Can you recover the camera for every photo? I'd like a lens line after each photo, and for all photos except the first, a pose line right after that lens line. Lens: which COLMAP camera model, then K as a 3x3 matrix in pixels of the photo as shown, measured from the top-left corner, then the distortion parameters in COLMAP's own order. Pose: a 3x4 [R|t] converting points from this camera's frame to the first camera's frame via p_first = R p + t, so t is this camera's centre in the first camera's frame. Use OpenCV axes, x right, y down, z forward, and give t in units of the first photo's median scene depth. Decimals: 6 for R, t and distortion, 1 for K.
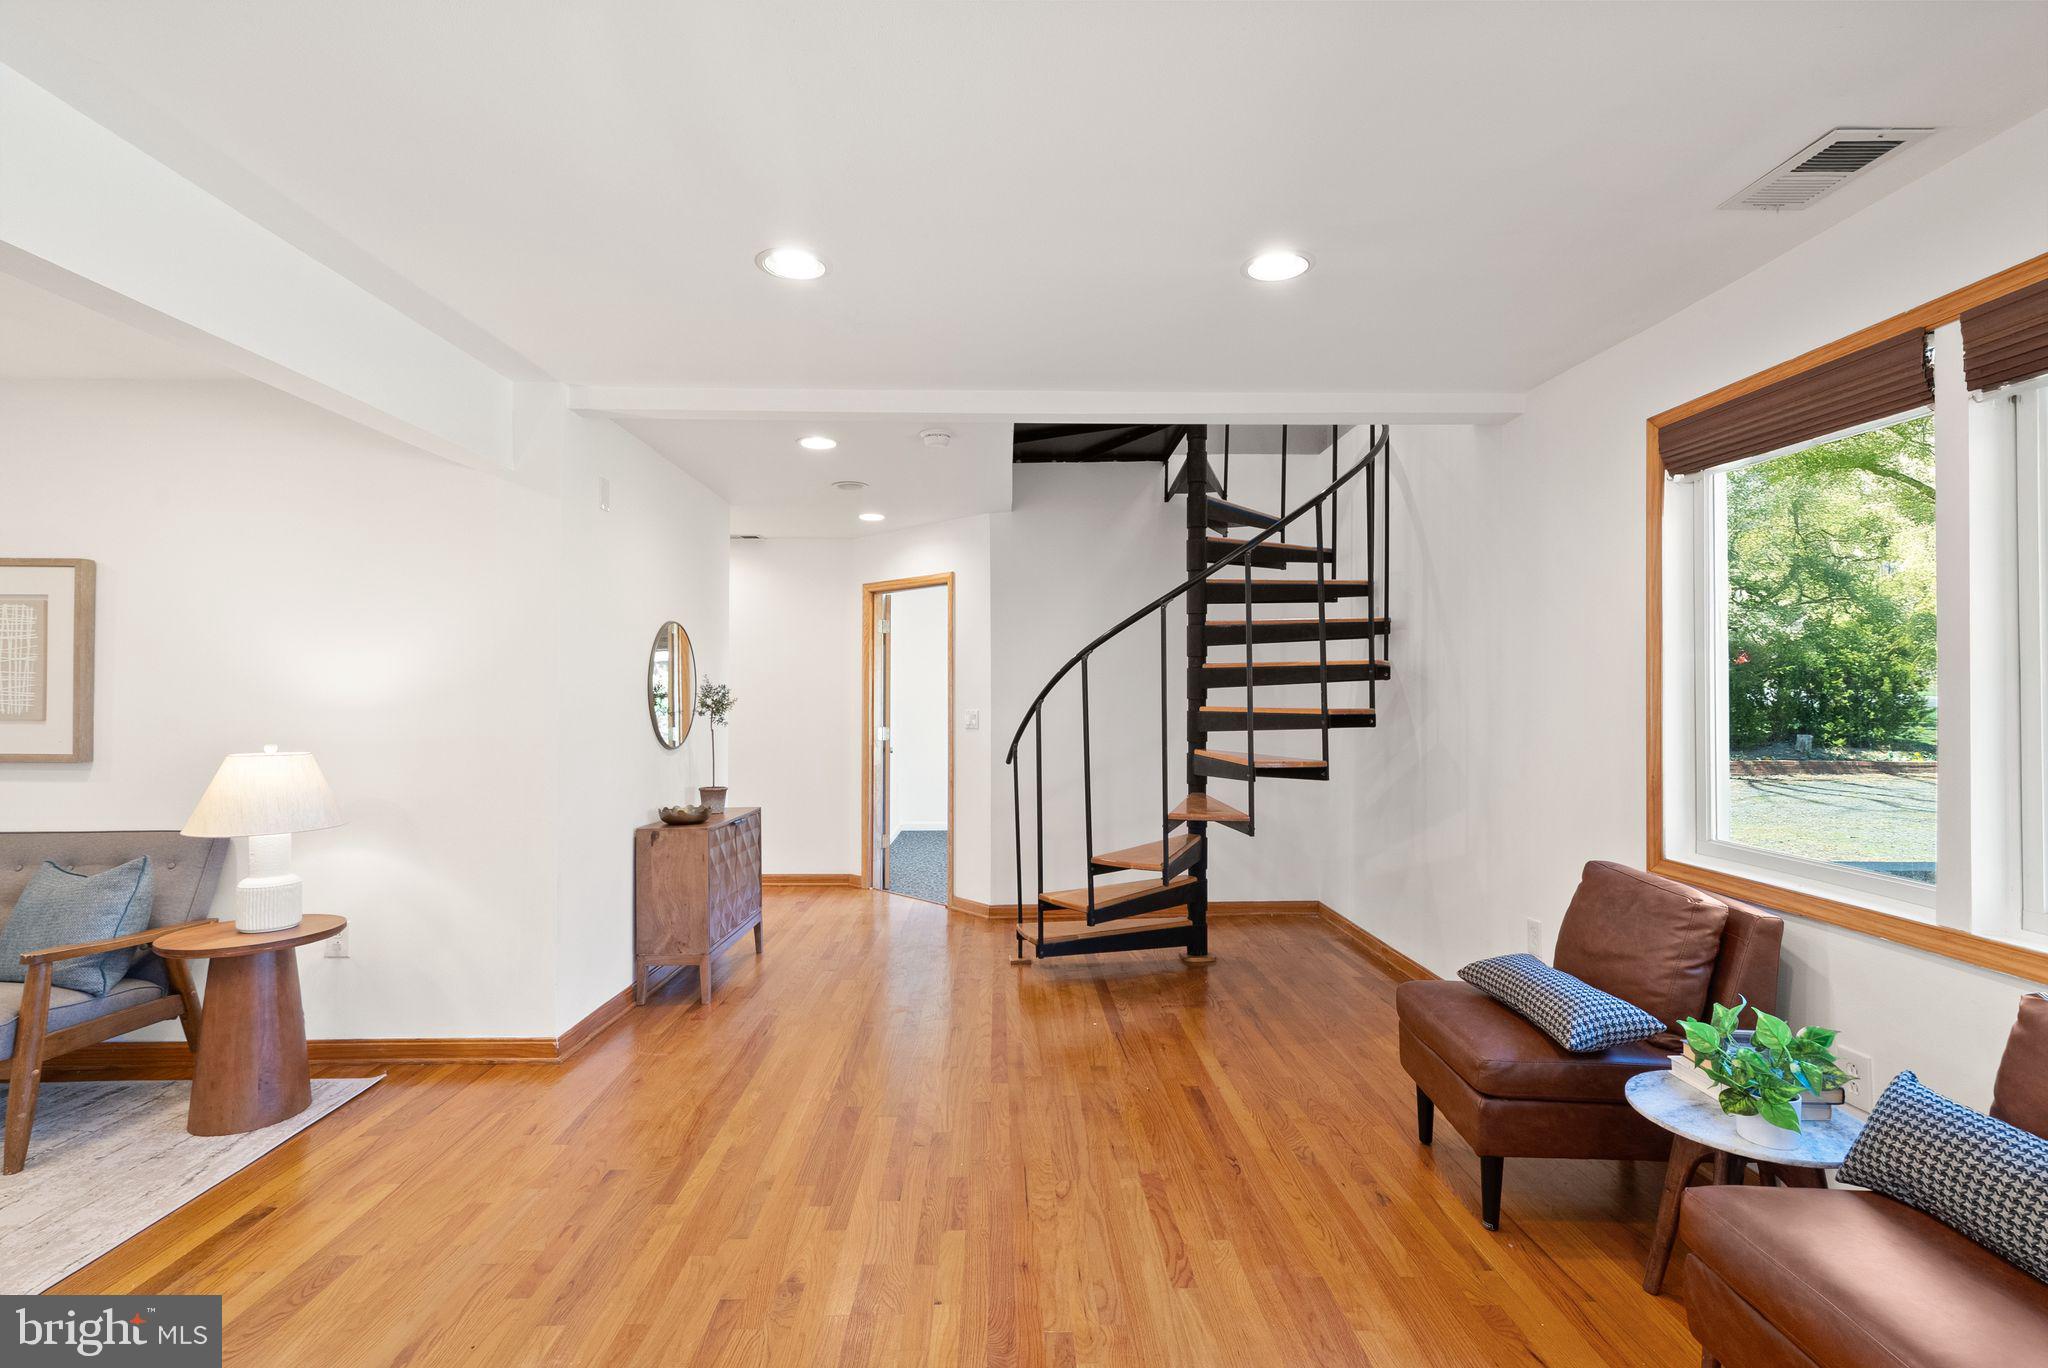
lens RADIAL K [[935.4, 0, 1022.1], [0, 935.4, 685.2], [0, 0, 1]] dist [0.000892, 0.000252]
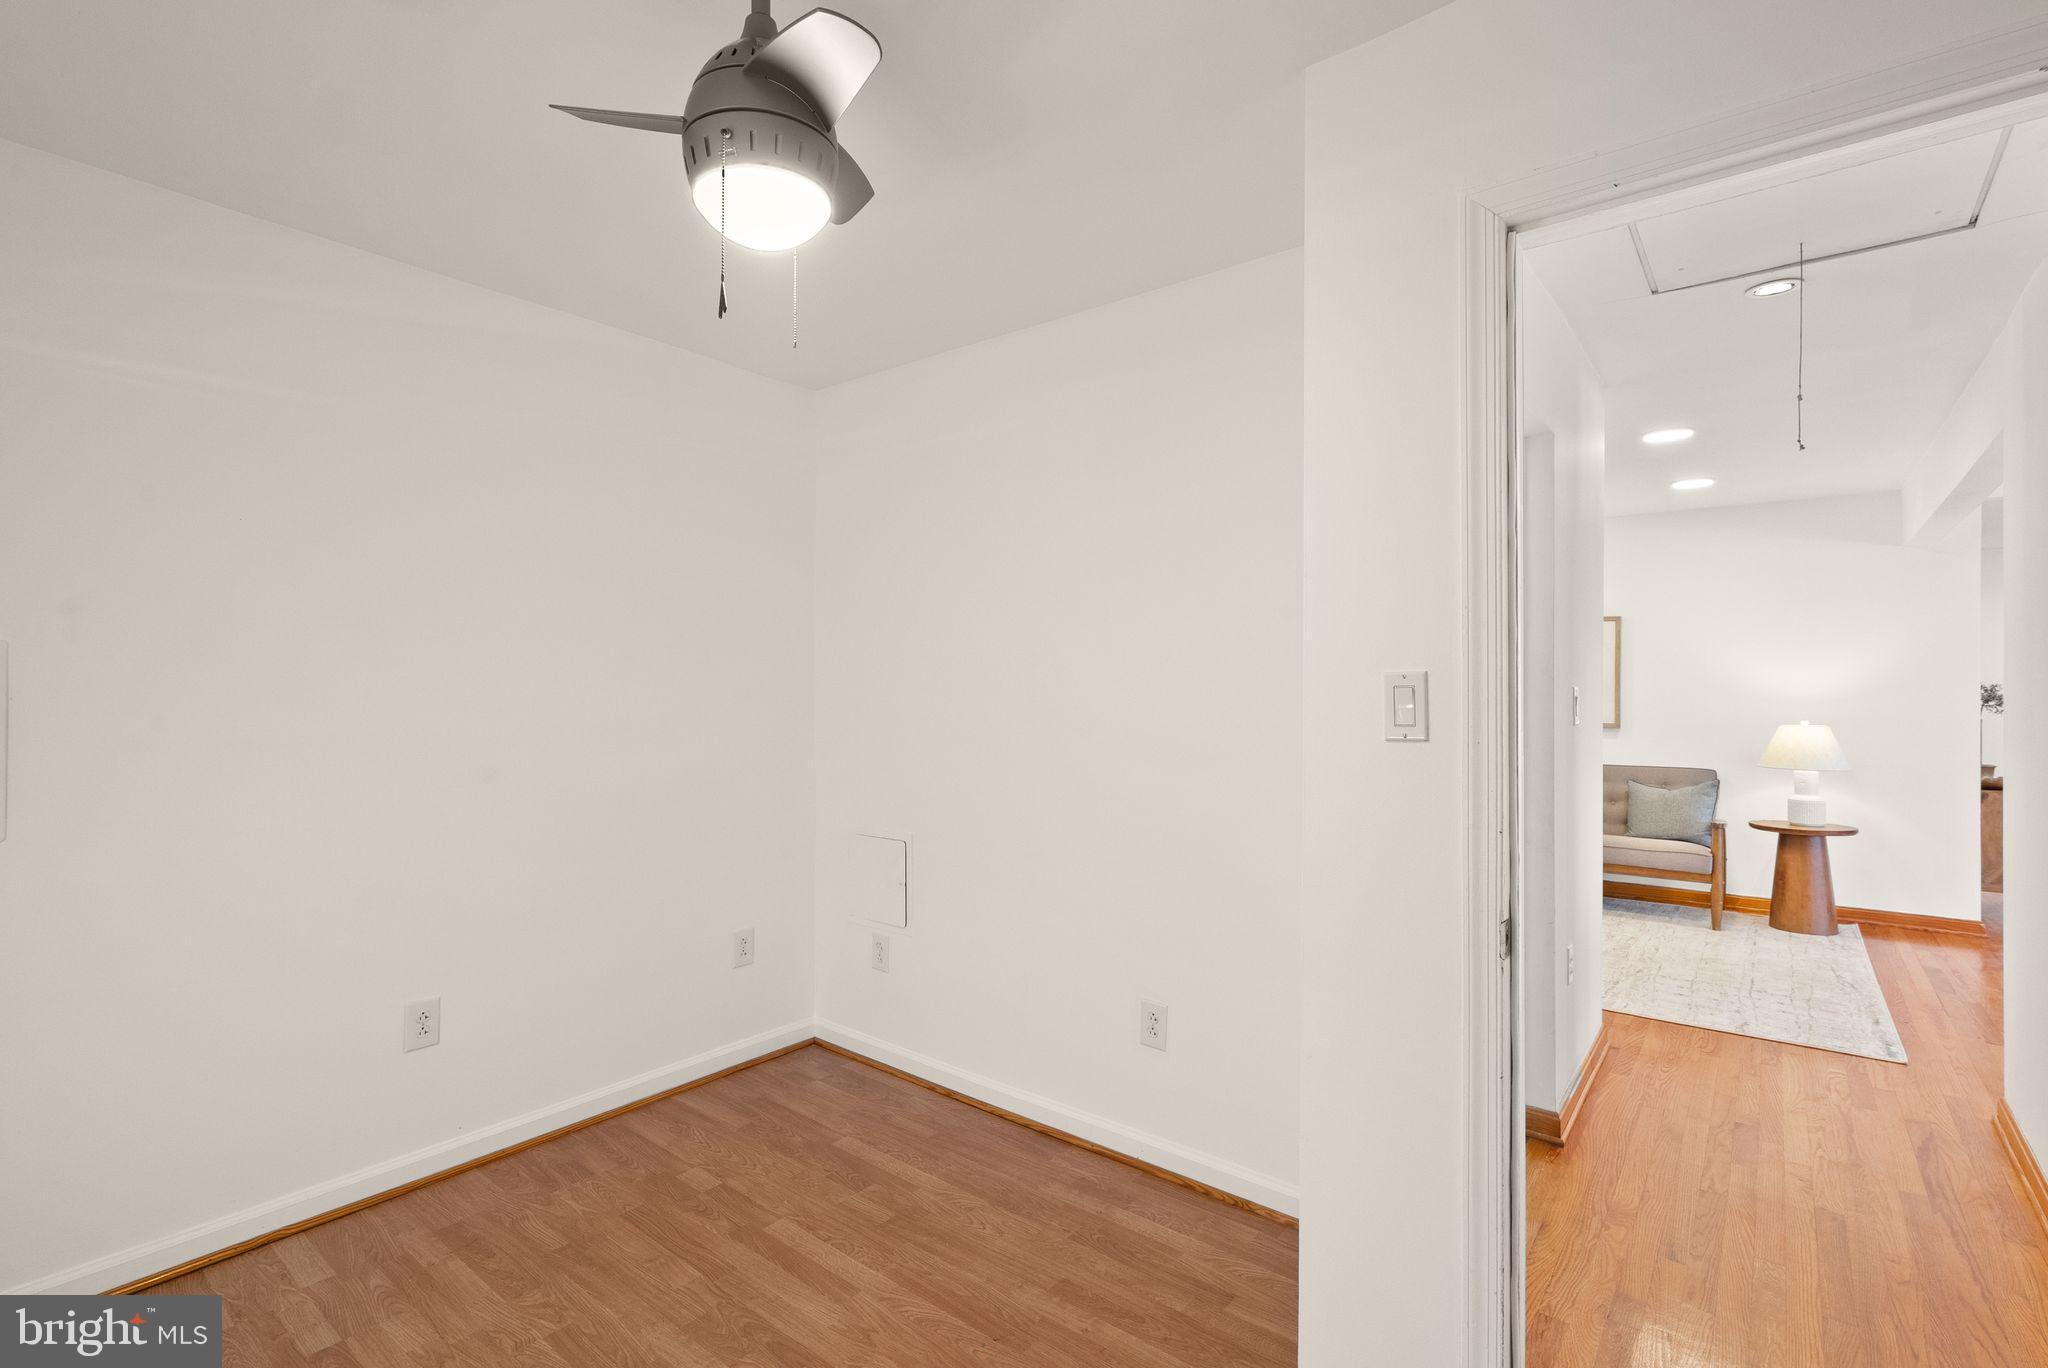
lens RADIAL K [[935.4, 0, 1023.4], [0, 935.4, 680.2], [0, 0, 1]] dist [0.000892, 0.000252]
pose [[0.760648, 0.004264, -0.649151, -0.775778], [-0.001105, 0.999985, 0.005273, -0.018939], [0.649164, -0.003294, 0.760641, -1.260601]]
